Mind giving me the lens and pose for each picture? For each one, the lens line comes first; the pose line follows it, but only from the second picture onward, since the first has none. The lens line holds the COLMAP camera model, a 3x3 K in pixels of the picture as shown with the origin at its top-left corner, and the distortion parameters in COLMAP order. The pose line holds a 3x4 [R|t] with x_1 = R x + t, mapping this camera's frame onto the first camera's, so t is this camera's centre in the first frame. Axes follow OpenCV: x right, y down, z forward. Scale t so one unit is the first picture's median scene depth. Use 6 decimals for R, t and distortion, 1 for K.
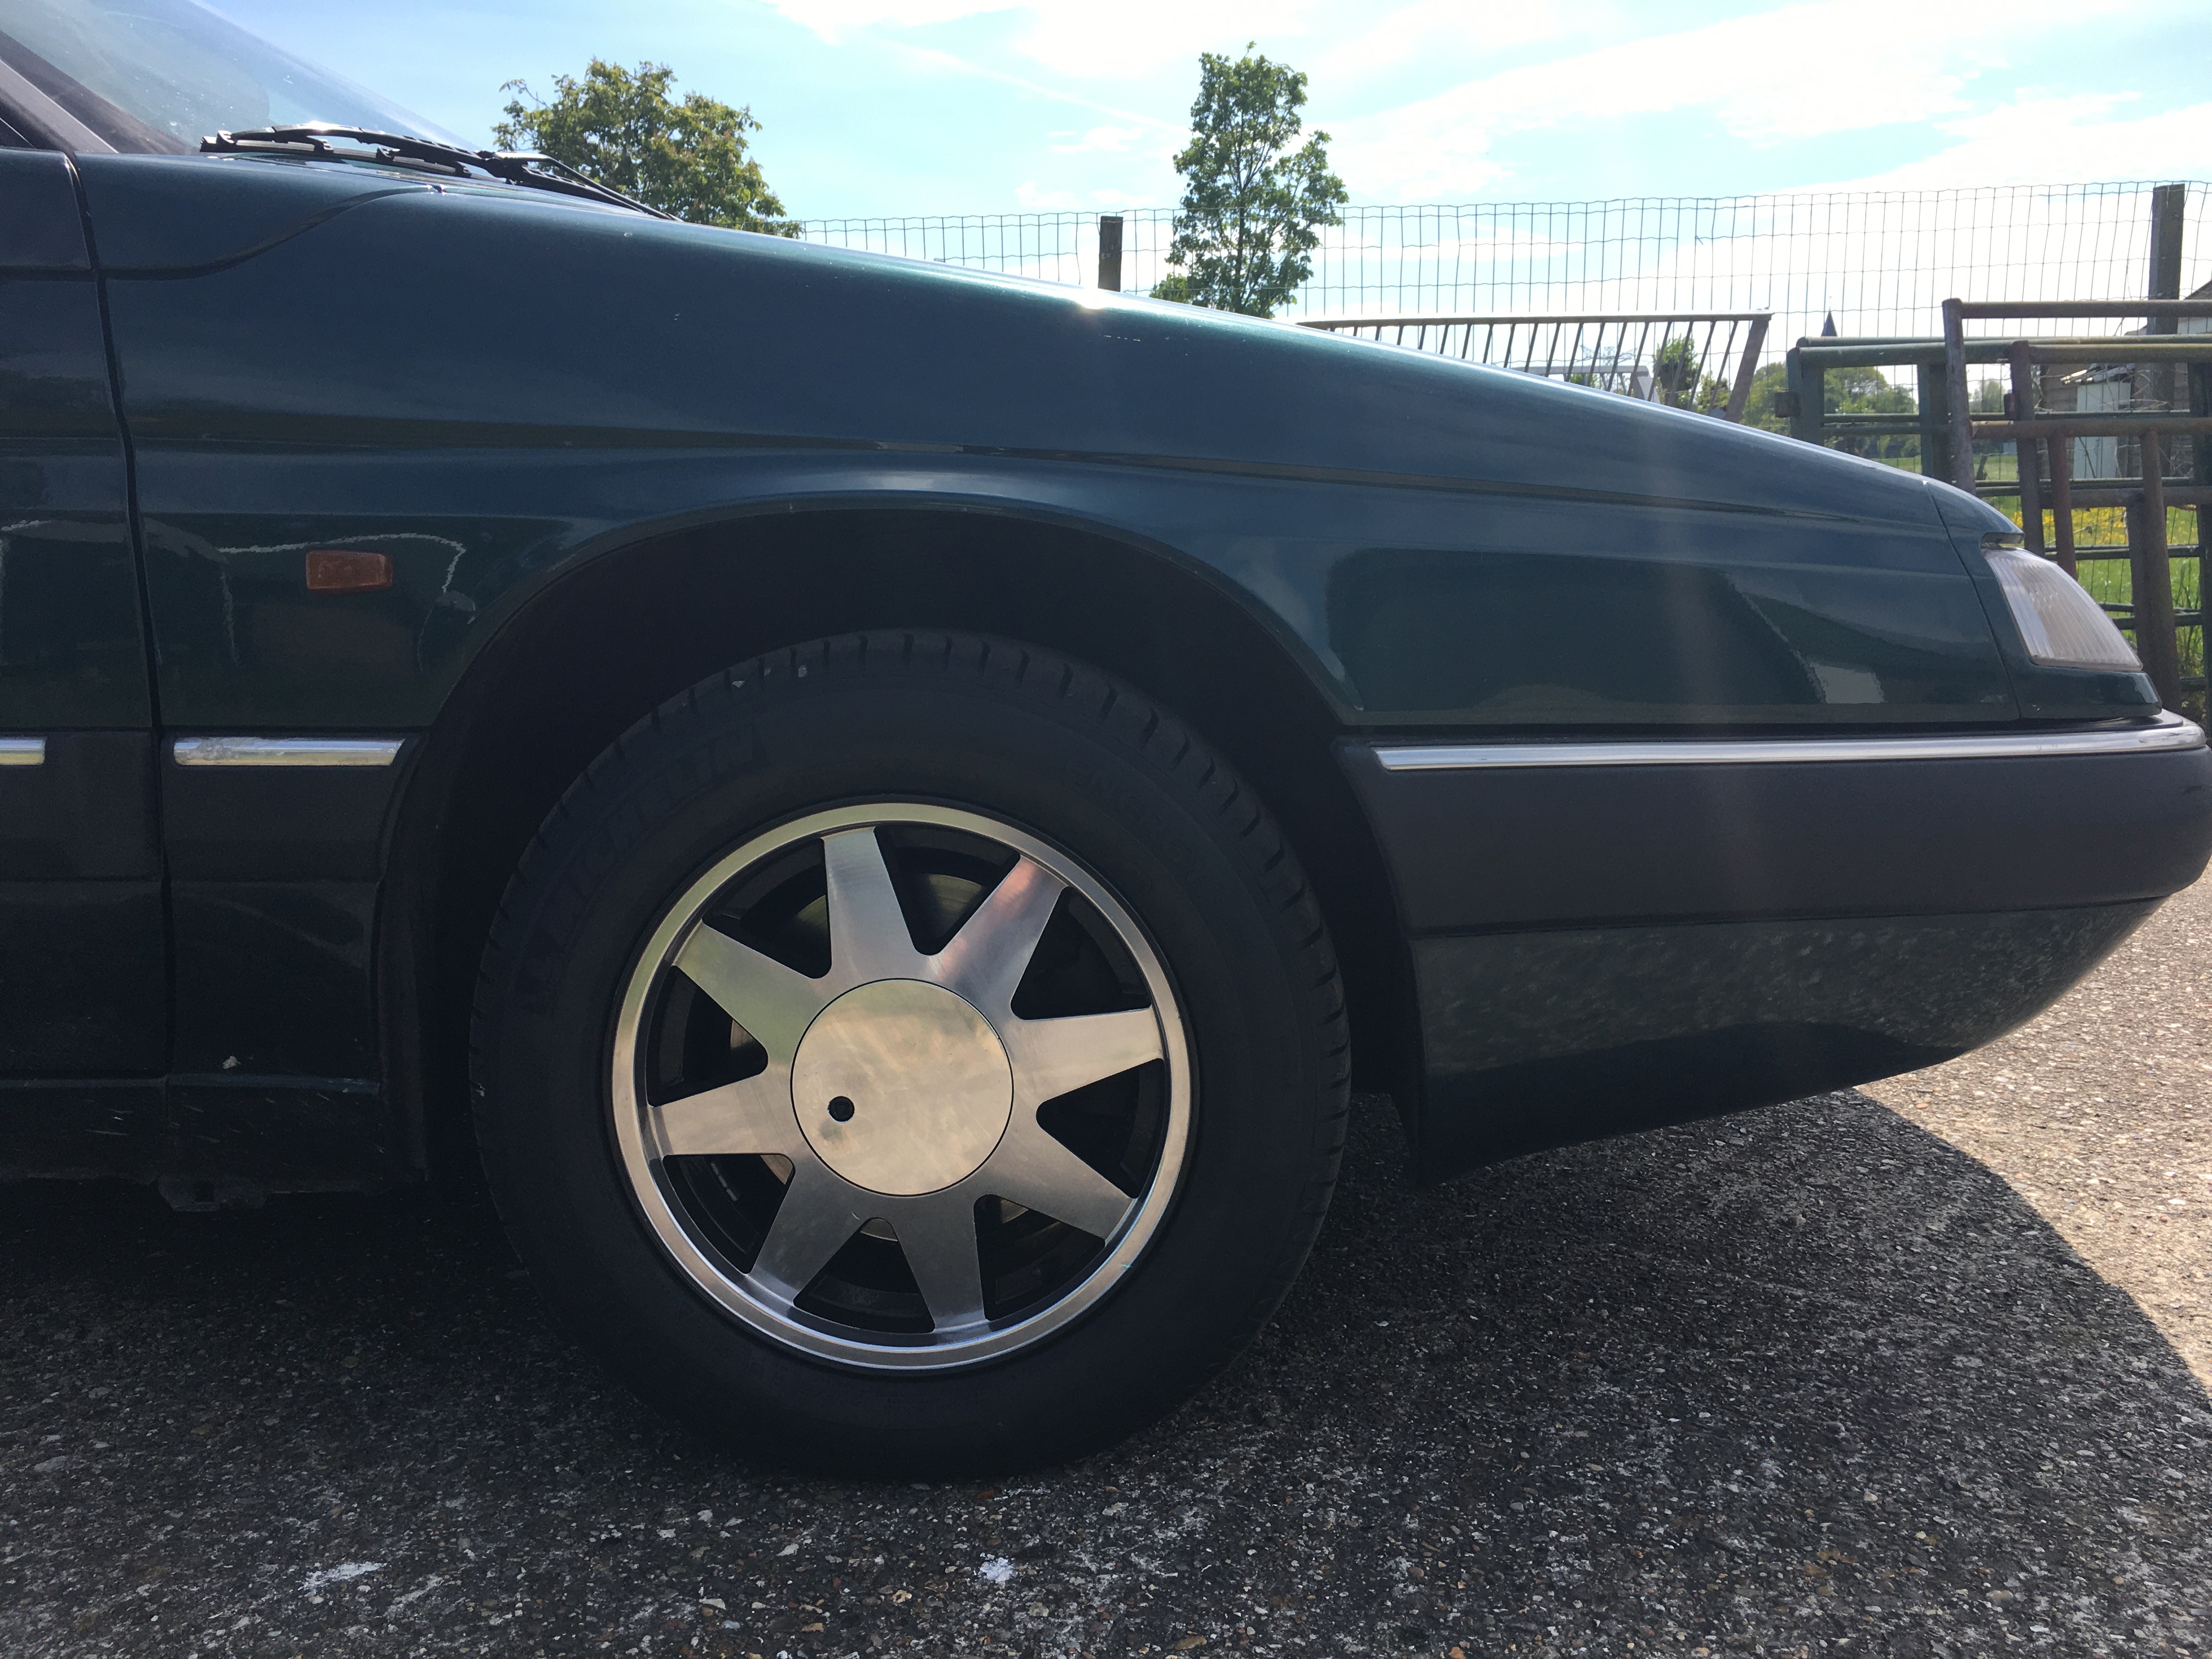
lens RADIAL K [[2000.9, 0, 1105.4], [0, 2000.9, 835.8], [0, 0, 1]] dist [-0.013142, -0.001731]
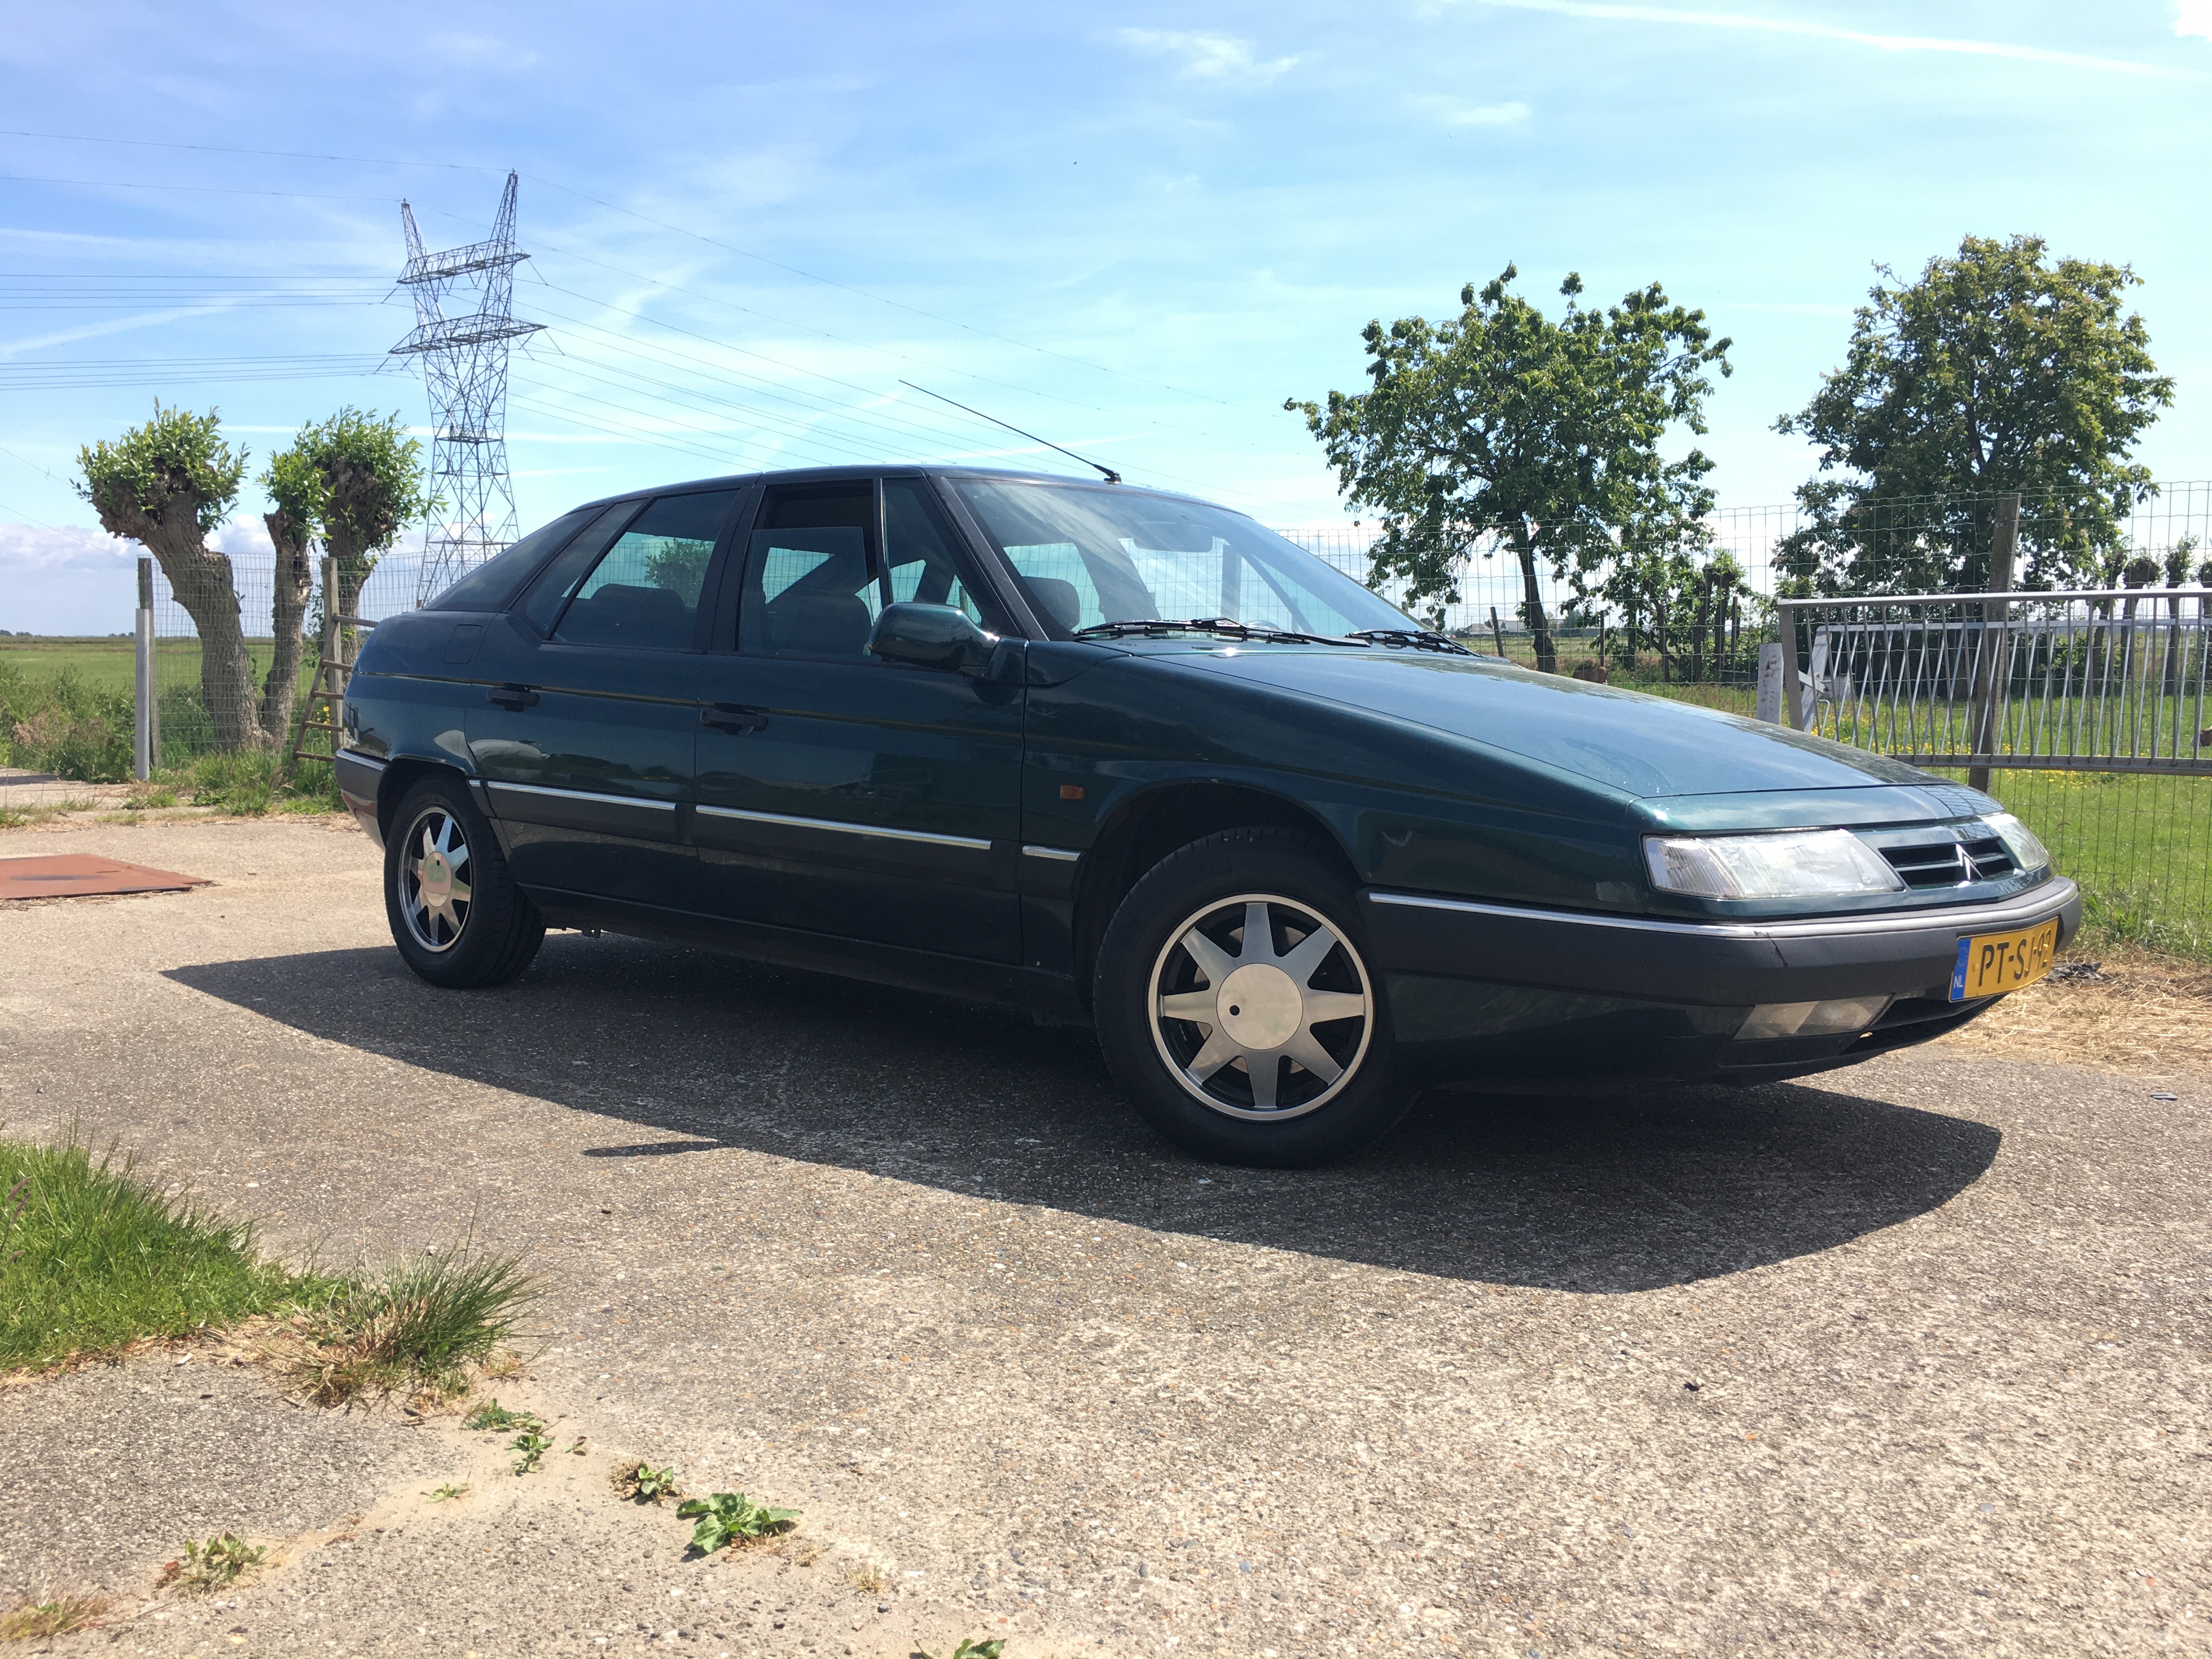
lens RADIAL K [[2000.9, 0, 1106.2], [0, 2000.9, 828.3], [0, 0, 1]] dist [-0.013142, -0.001731]
pose [[0.771731, 0.074452, -0.631576, 1.274728], [-0.117091, 0.992780, -0.026044, -0.008382], [0.625076, 0.094051, 0.774877, -1.037870]]
